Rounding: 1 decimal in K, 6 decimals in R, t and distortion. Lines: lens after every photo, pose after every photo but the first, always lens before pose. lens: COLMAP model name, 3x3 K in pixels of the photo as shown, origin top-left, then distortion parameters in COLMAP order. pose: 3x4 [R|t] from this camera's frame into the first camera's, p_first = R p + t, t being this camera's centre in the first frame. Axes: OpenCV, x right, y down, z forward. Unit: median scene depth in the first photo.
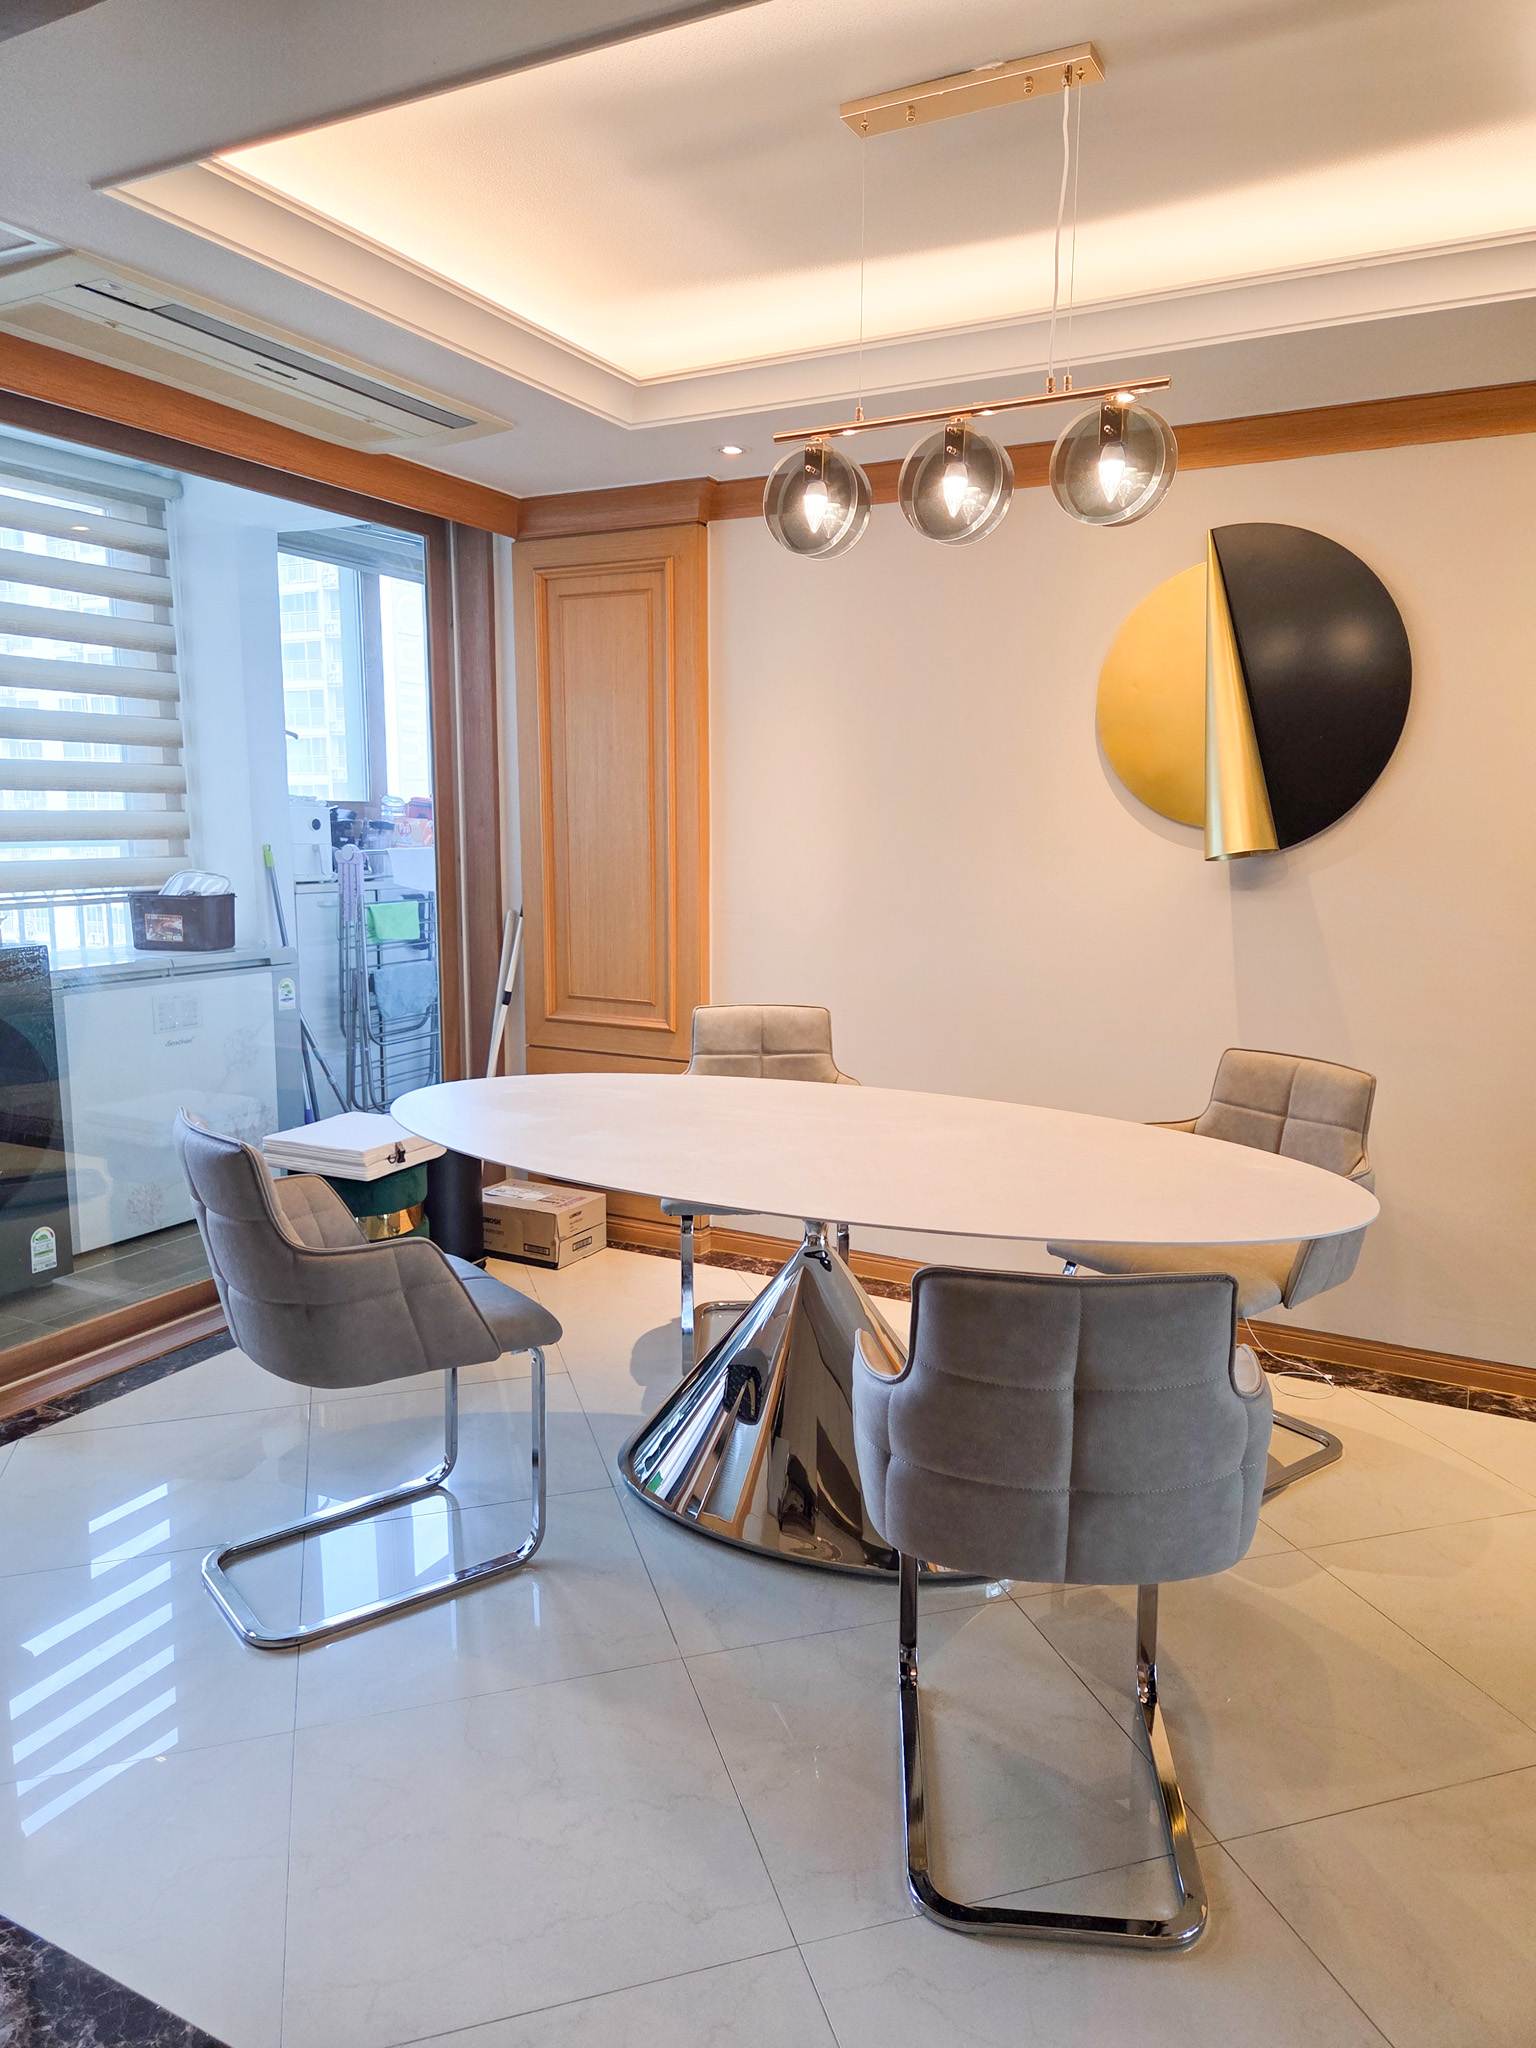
lens RADIAL K [[1374.9, 0, 768.0], [0, 1374.9, 1024.0], [0, 0, 1]] dist [0.080948, -0.085319]
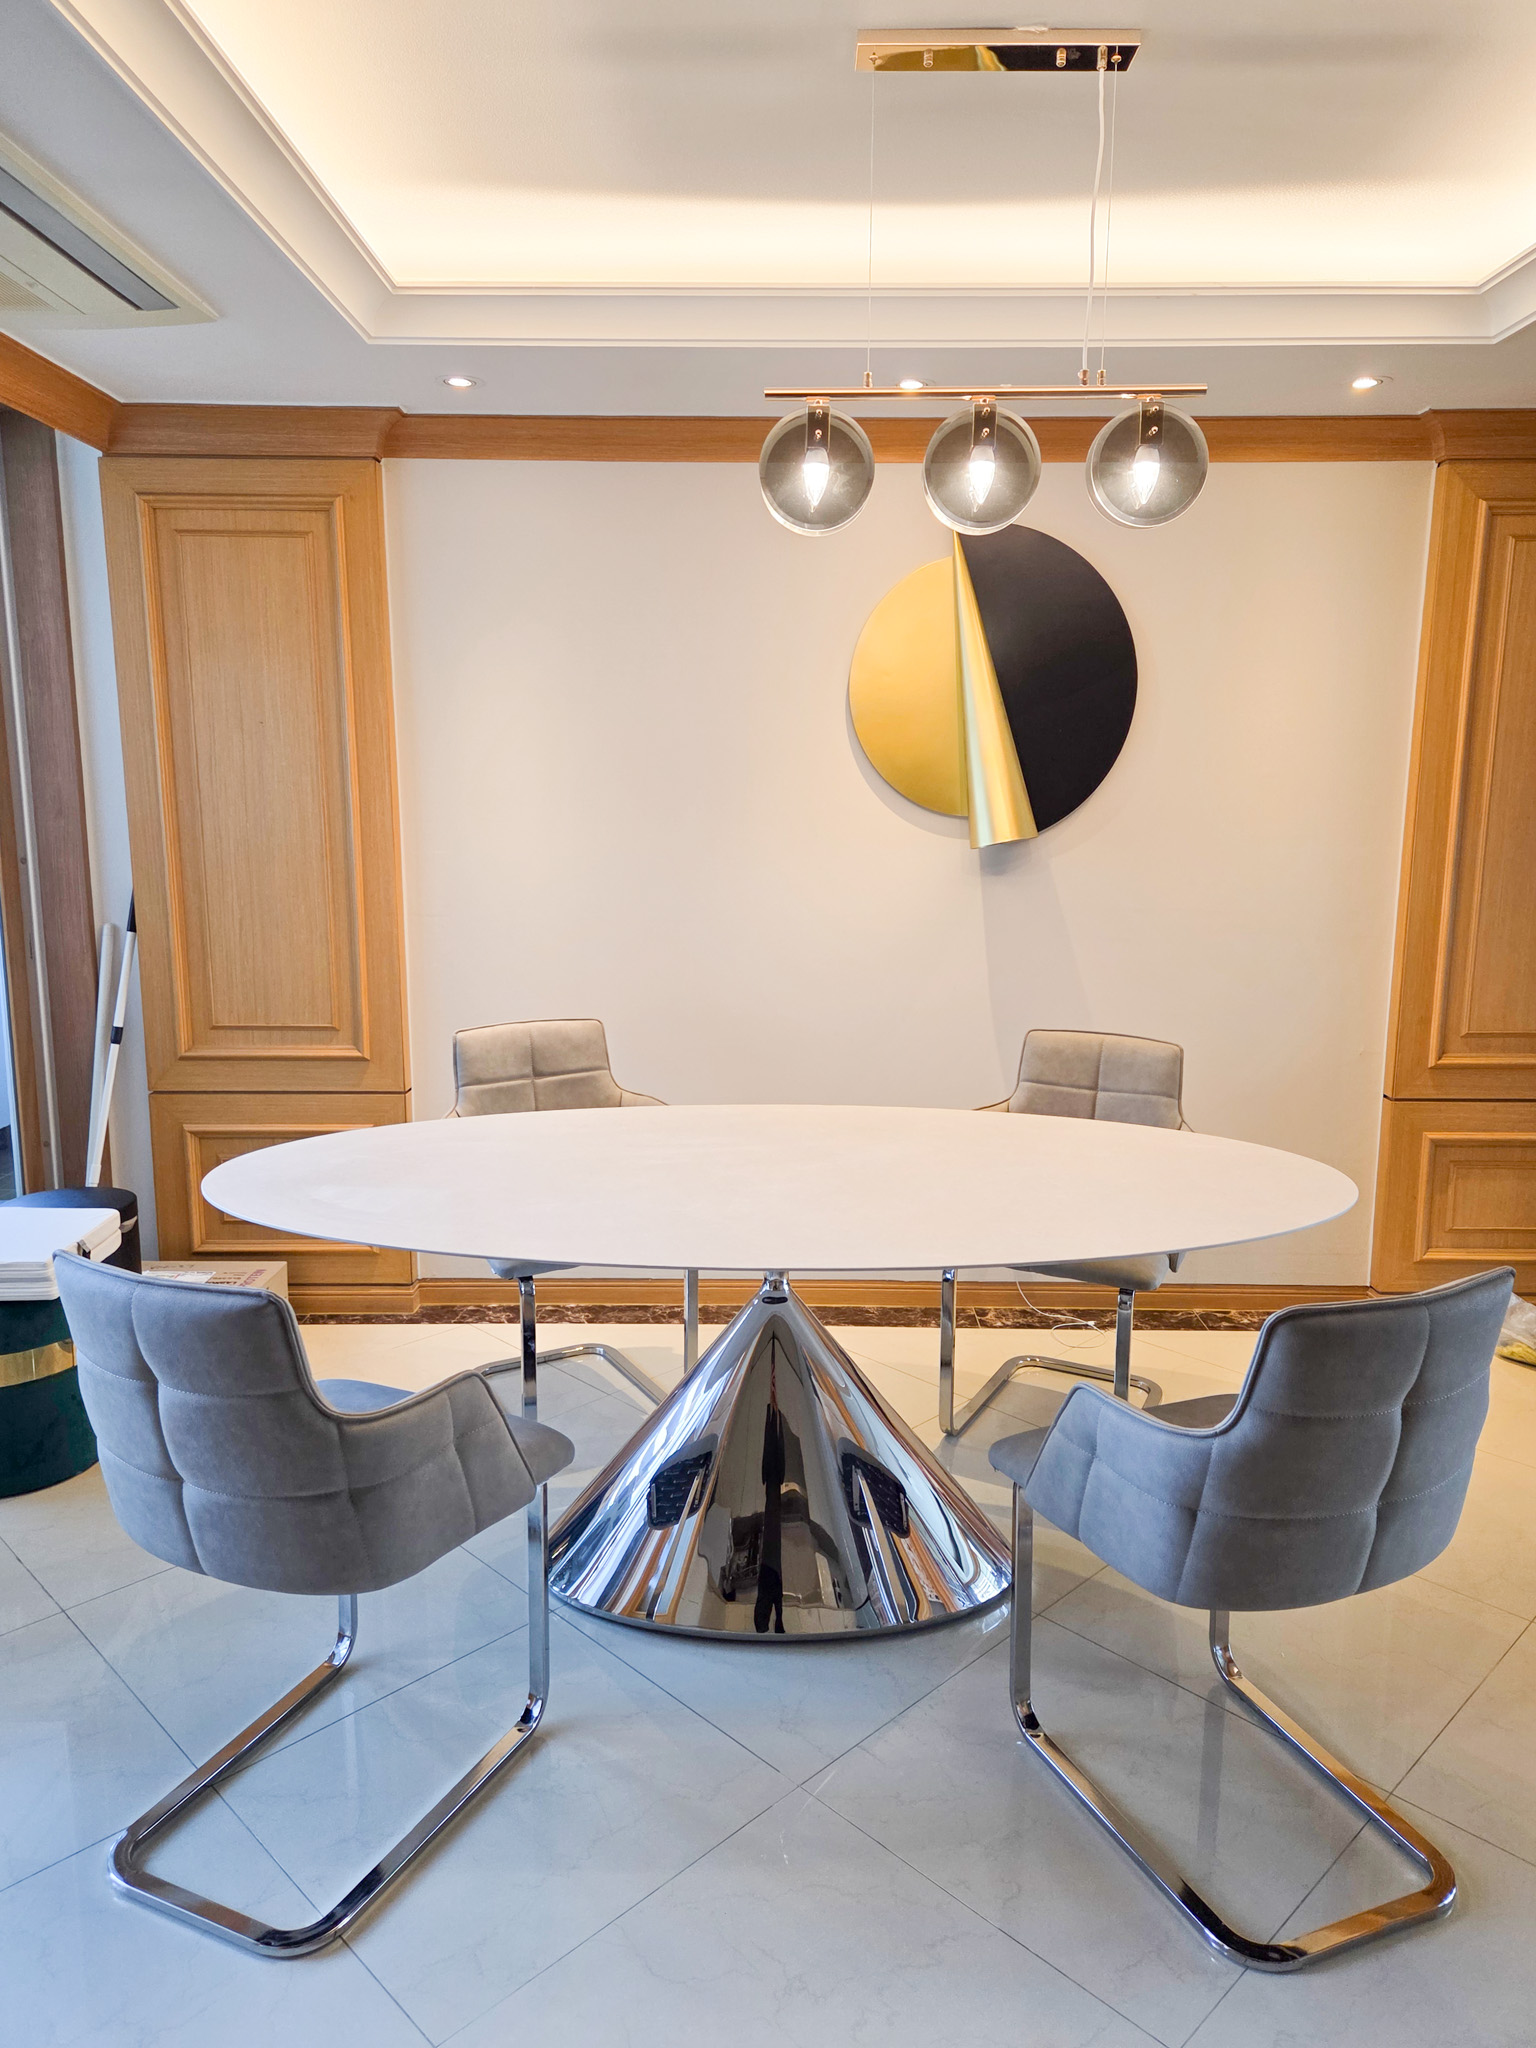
lens RADIAL K [[1402.3, 0, 761.6], [0, 1402.3, 1014.7], [0, 0, 1]] dist [0.040602, -0.003835]
pose [[0.885507, -0.079868, 0.457710, -0.309467], [0.072006, 0.996803, 0.034630, -0.042516], [-0.459013, 0.002293, 0.888427, 0.146840]]
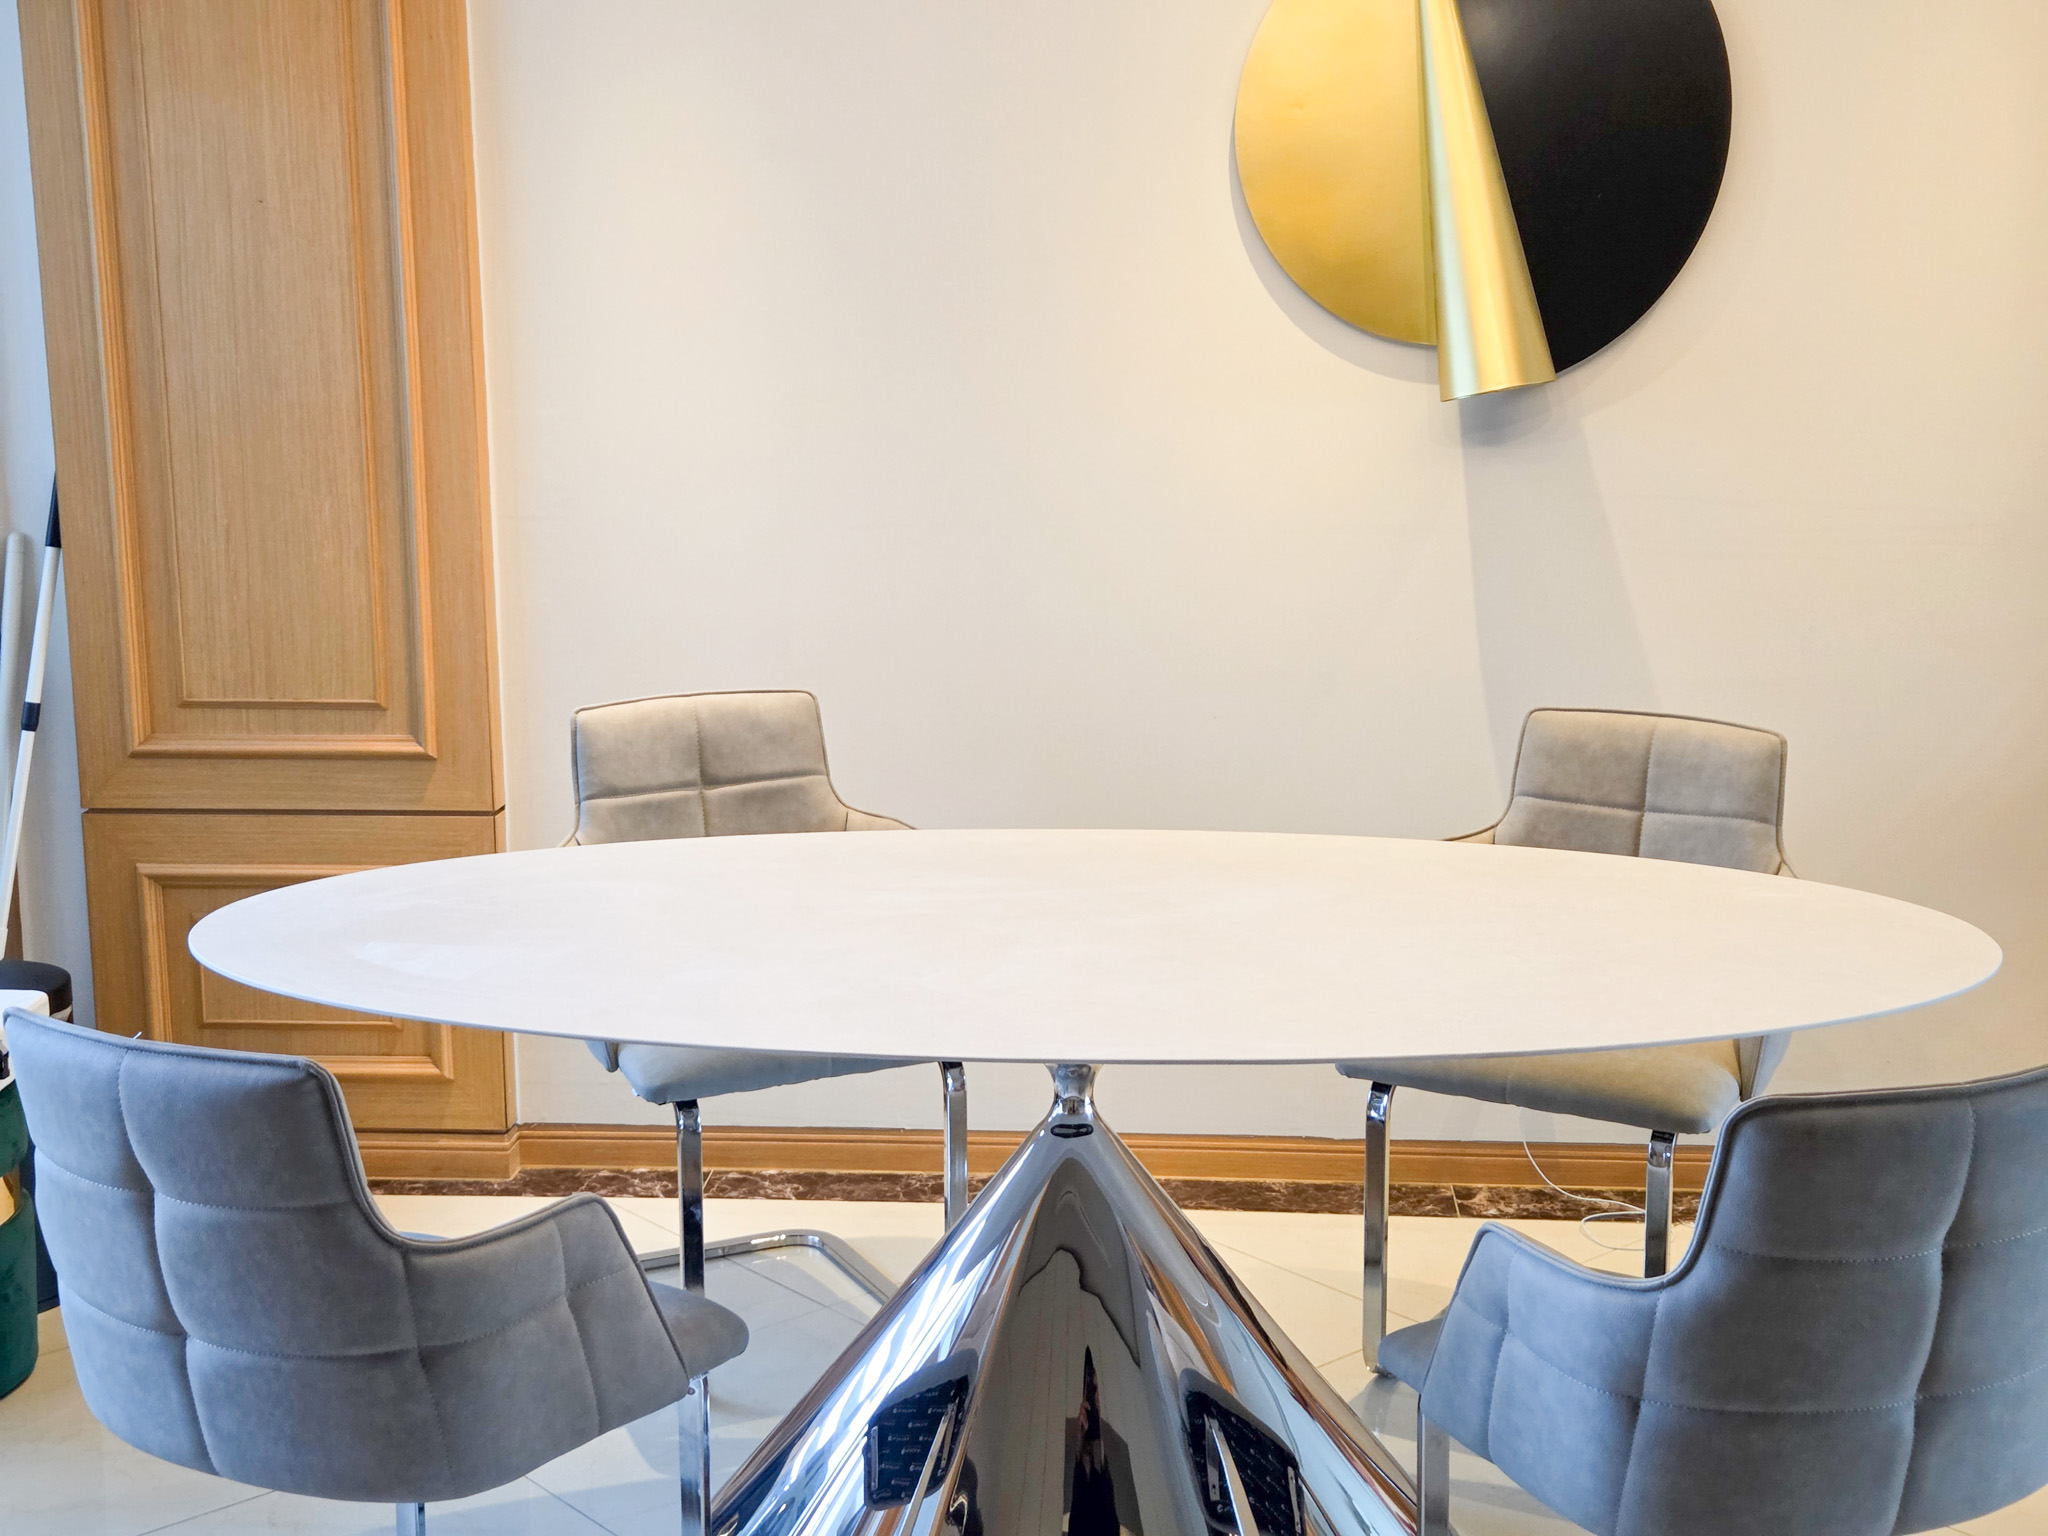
lens RADIAL K [[2755.5, 0, 991.2], [0, 2755.5, 756.6], [0, 0, 1]] dist [0.021699, 0.116955]
pose [[0.915540, -0.087605, 0.392570, -0.350516], [0.073377, 0.995992, 0.051136, -0.039525], [-0.395476, -0.018012, 0.918300, -0.029572]]
